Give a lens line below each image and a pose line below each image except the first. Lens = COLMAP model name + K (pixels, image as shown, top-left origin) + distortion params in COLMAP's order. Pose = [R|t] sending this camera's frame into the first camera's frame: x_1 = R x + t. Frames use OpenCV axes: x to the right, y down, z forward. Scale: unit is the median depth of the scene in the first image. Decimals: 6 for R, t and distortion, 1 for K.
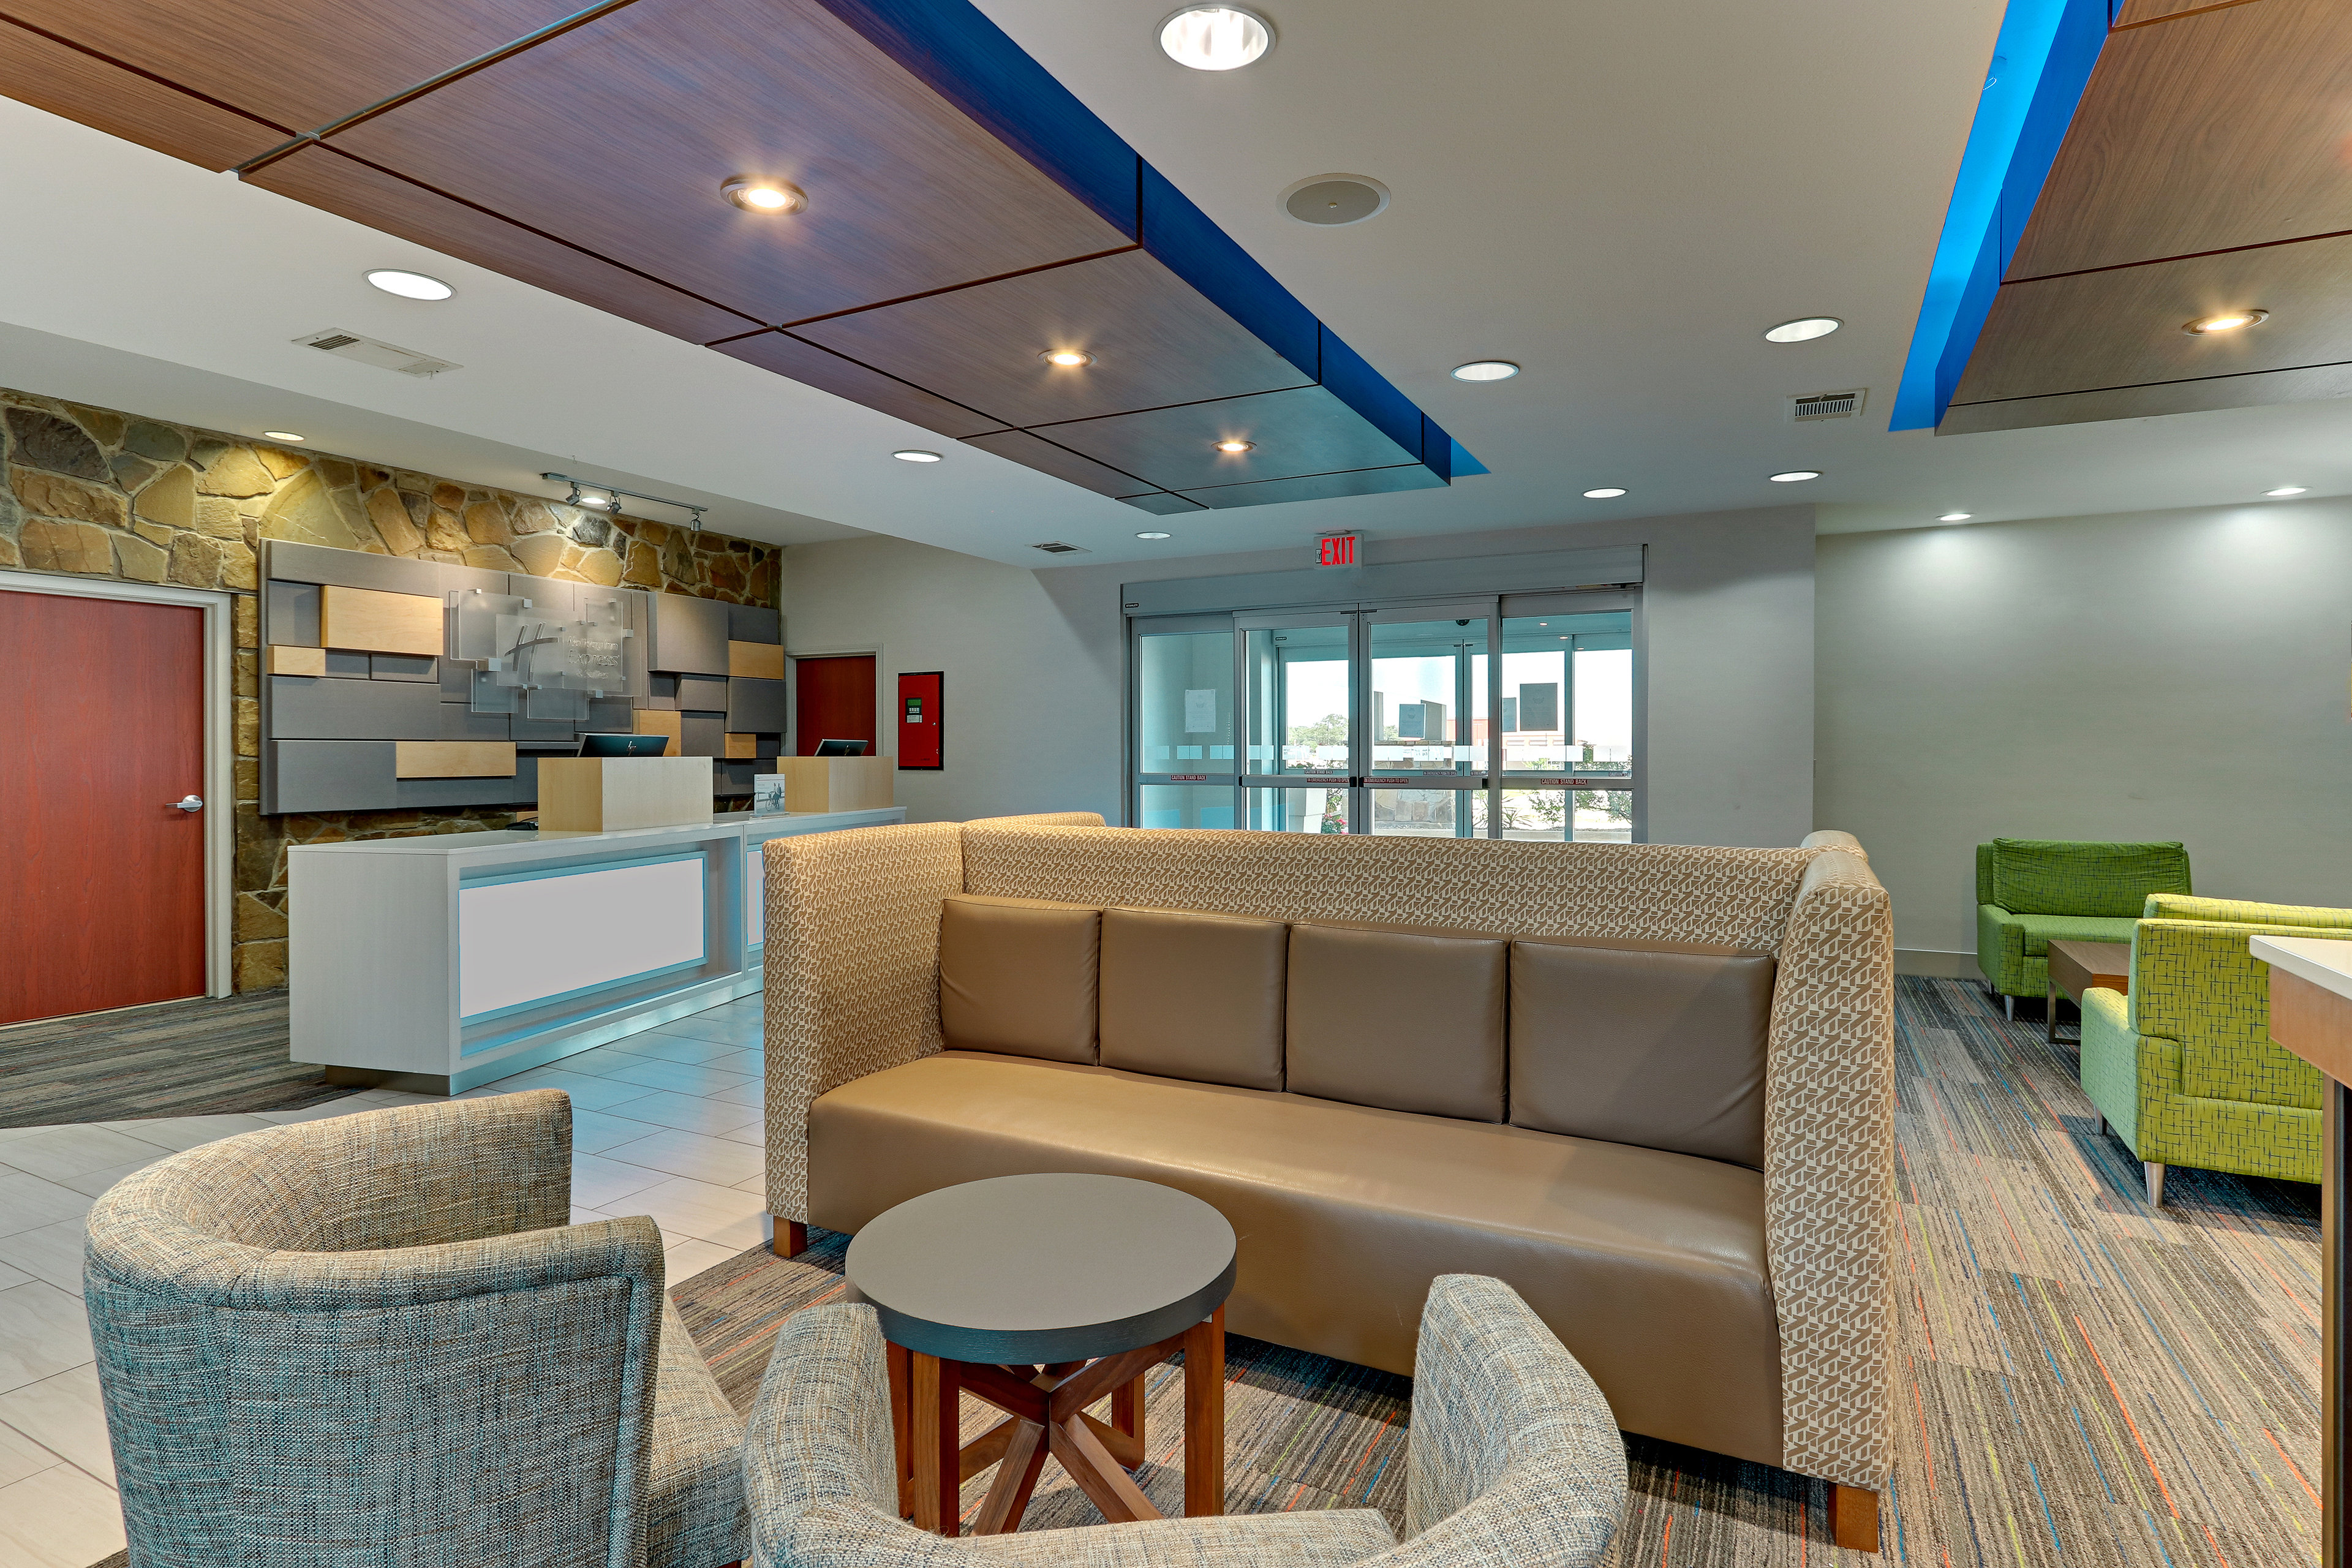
lens RADIAL K [[1195.7, 0, 1177.7], [0, 1195.7, 750.1], [0, 0, 1]] dist [-0.004766, 0.002242]
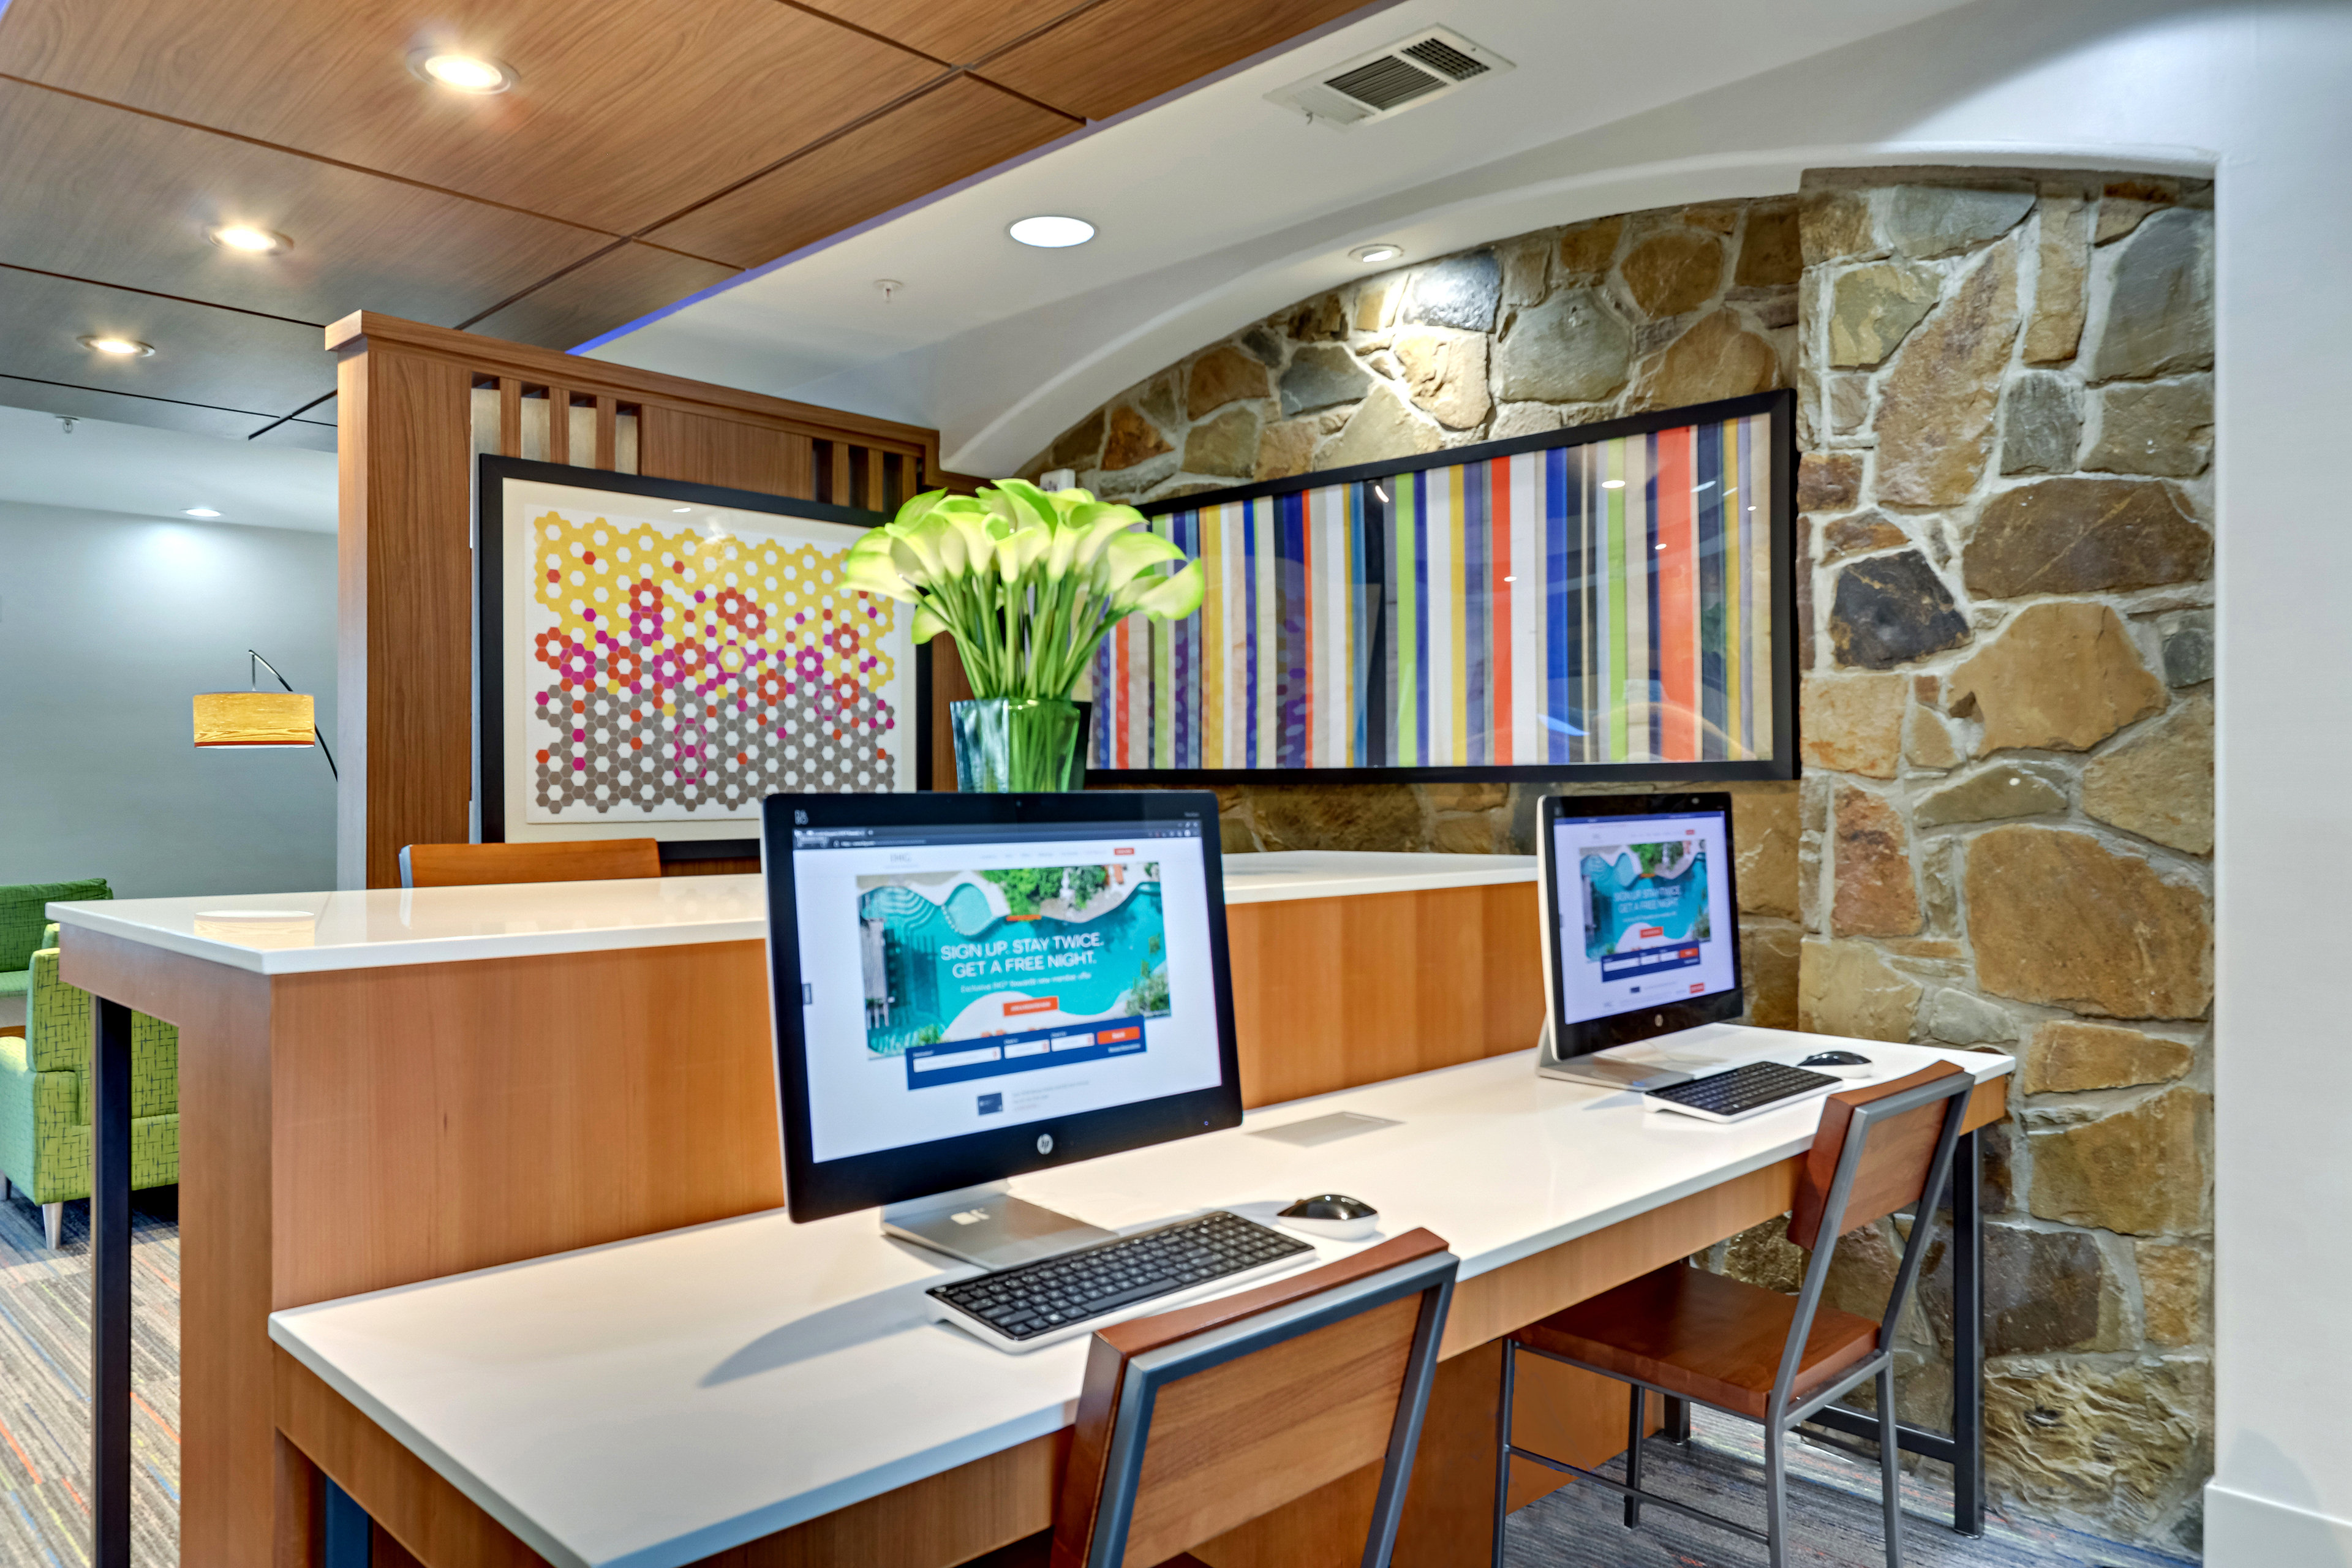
lens RADIAL K [[1604.9, 0, 1174.6], [0, 1604.9, 786.3], [0, 0, 1]] dist [-0.003761, 0.000563]
pose [[0.299418, -0.000774, 0.954122, -0.089543], [0.002998, 0.999995, -0.000130, 0.009365], [-0.954117, 0.002899, 0.299418, -0.159538]]
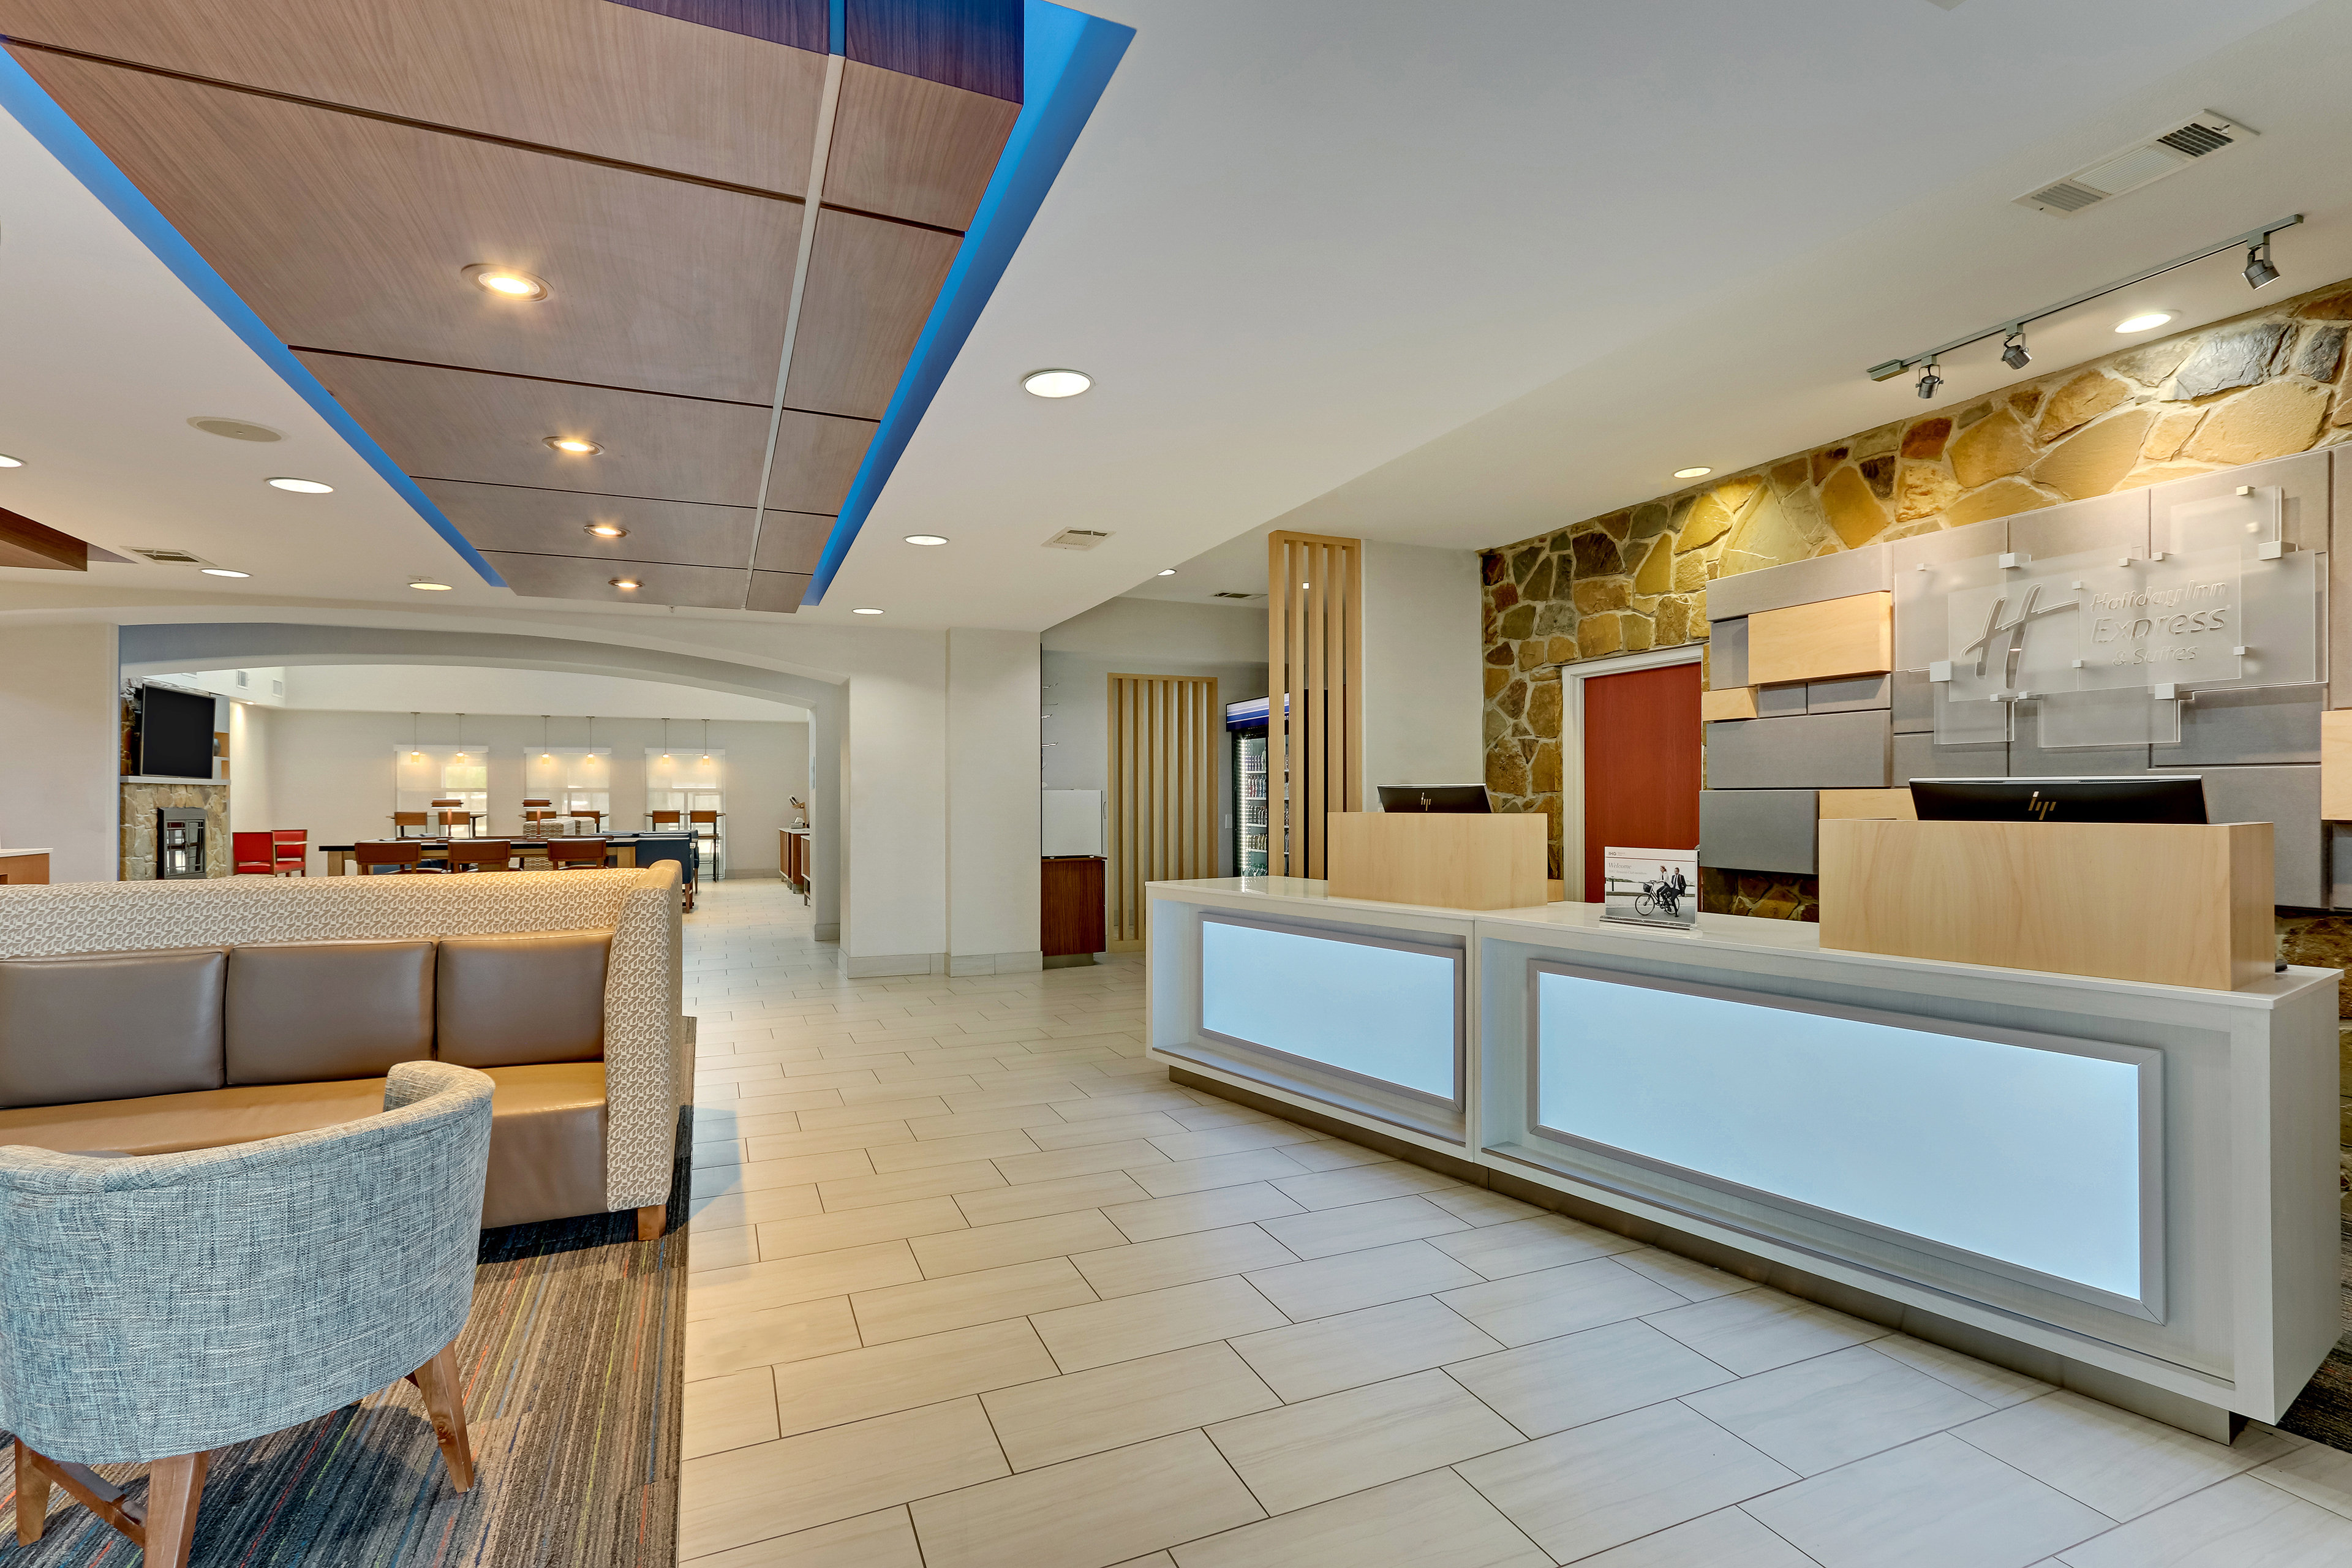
lens RADIAL K [[1084.5, 0, 1168.4], [0, 1084.5, 795.1], [0, 0, 1]] dist [0.002605, 0.003554]
pose [[-0.639139, -0.001209, -0.769090, 0.172095], [0.002267, 0.999991, -0.003456, -0.002668], [0.769087, -0.003953, -0.639131, 1.134056]]
